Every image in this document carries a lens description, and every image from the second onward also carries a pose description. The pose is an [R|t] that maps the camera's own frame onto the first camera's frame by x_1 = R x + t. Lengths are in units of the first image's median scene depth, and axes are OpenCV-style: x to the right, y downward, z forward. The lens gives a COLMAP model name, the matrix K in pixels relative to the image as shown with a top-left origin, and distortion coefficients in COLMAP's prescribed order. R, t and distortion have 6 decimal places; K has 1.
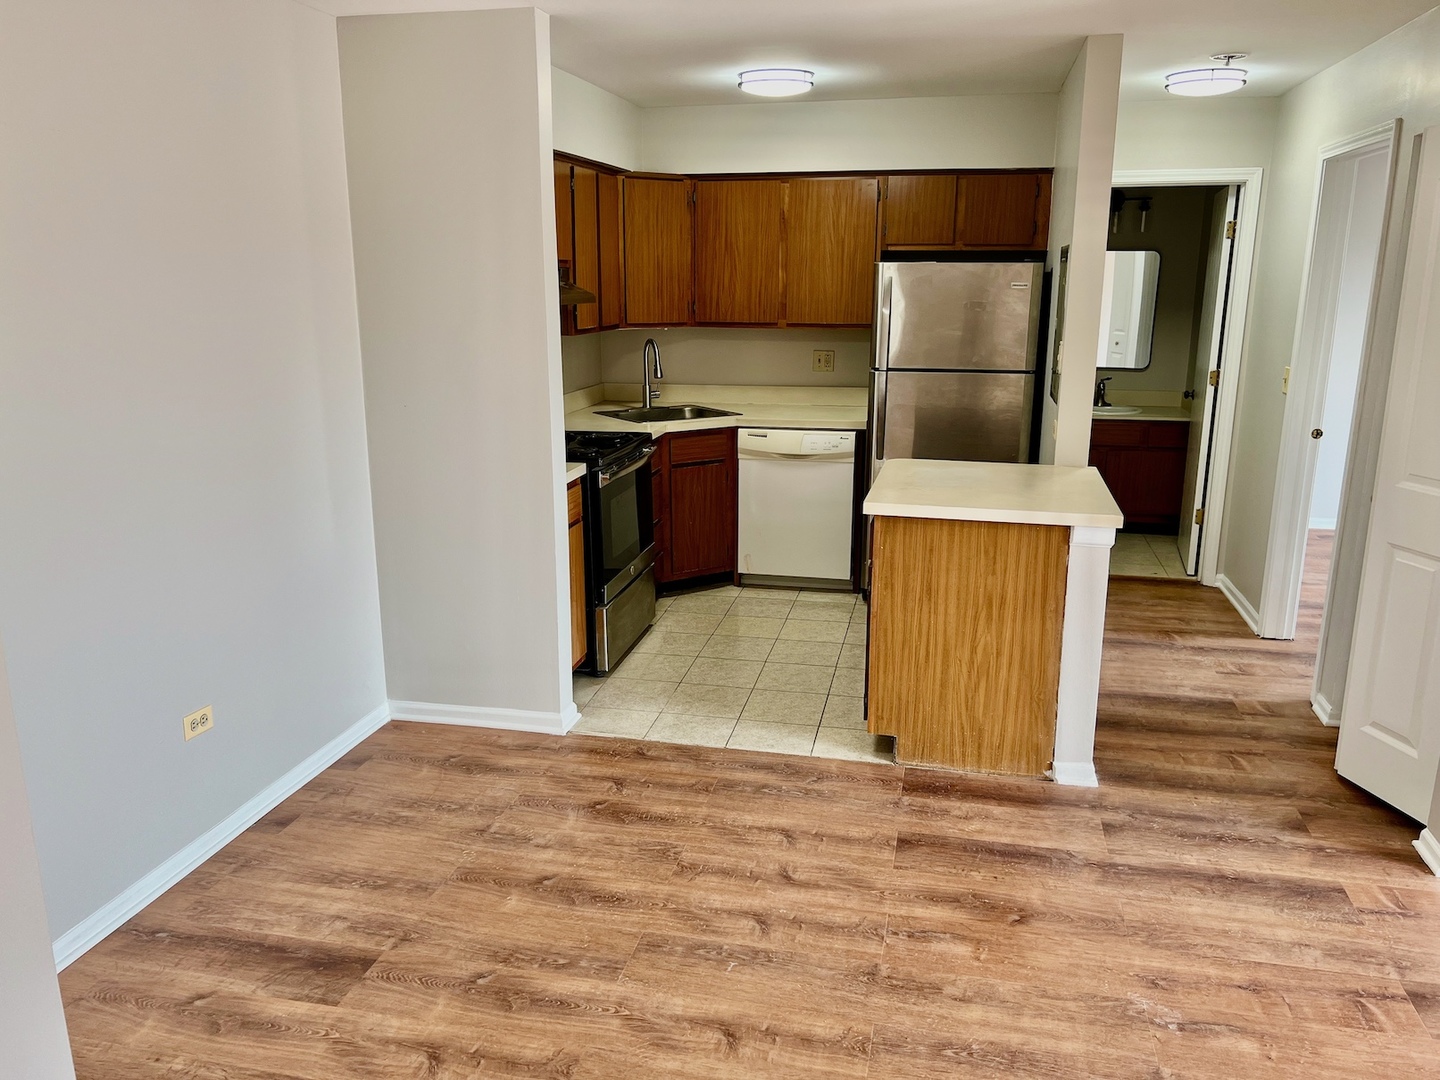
lens RADIAL K [[1093.2, 0, 719.8], [0, 1093.2, 538.6], [0, 0, 1]] dist [0.043099, -0.046242]
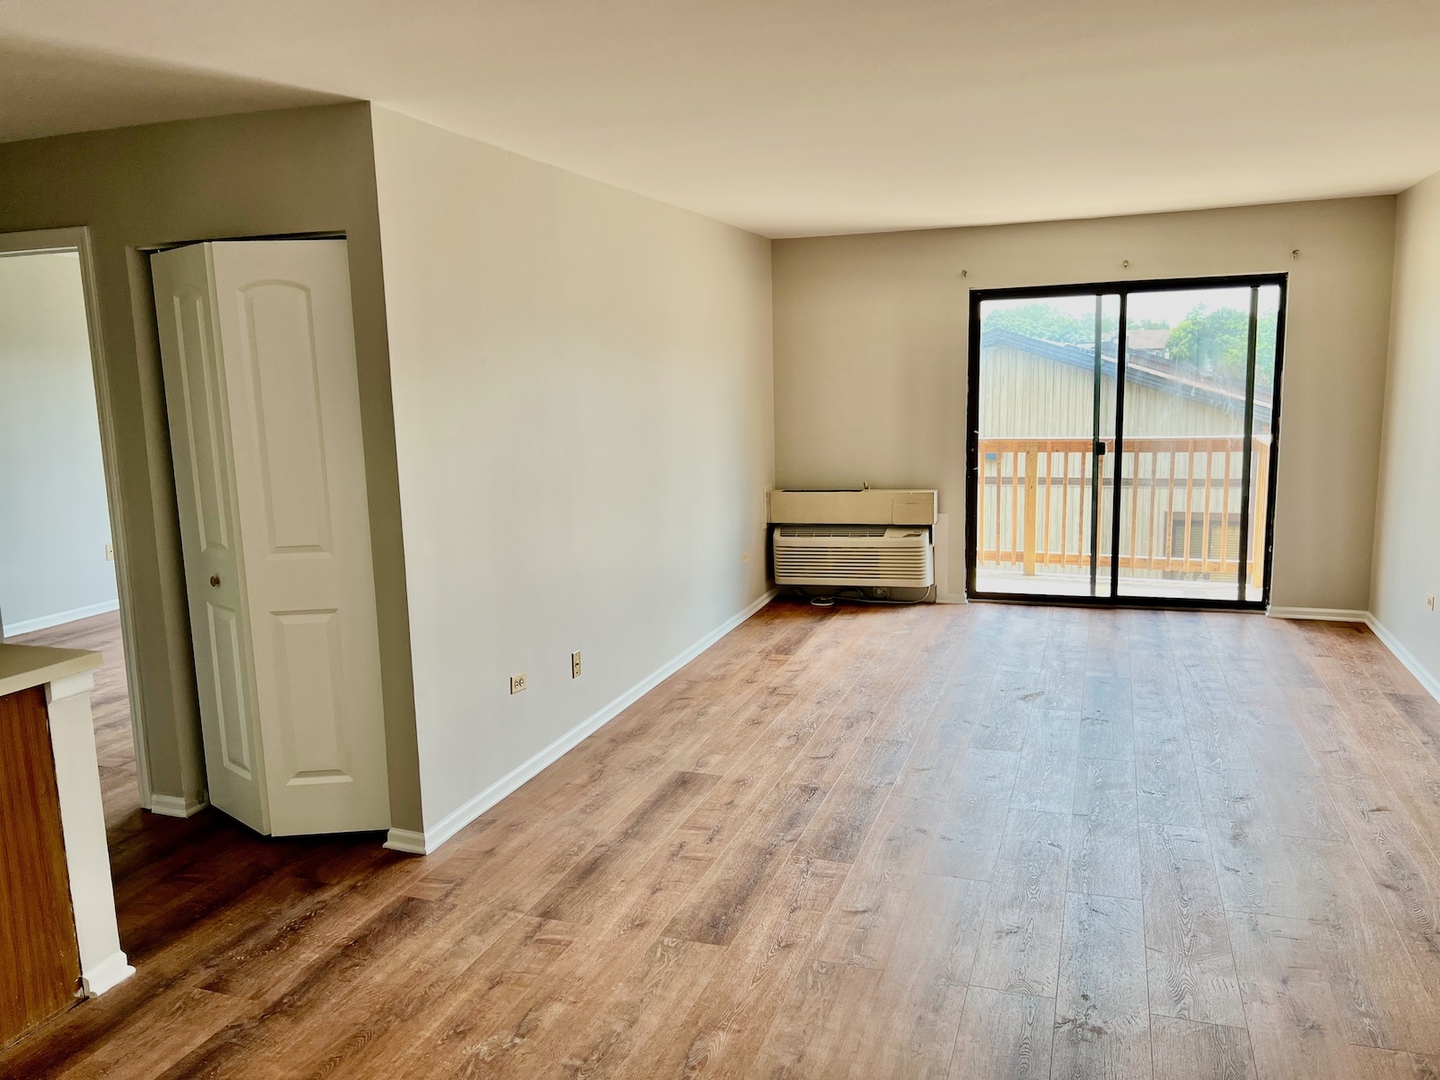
lens RADIAL K [[1093.2, 0, 731.3], [0, 1093.2, 549.6], [0, 0, 1]] dist [0.043099, -0.046242]
pose [[0.107767, -0.168217, 0.979842, -0.391051], [0.260308, 0.955972, 0.135489, -0.081389], [-0.959493, 0.240459, 0.146810, 0.365309]]
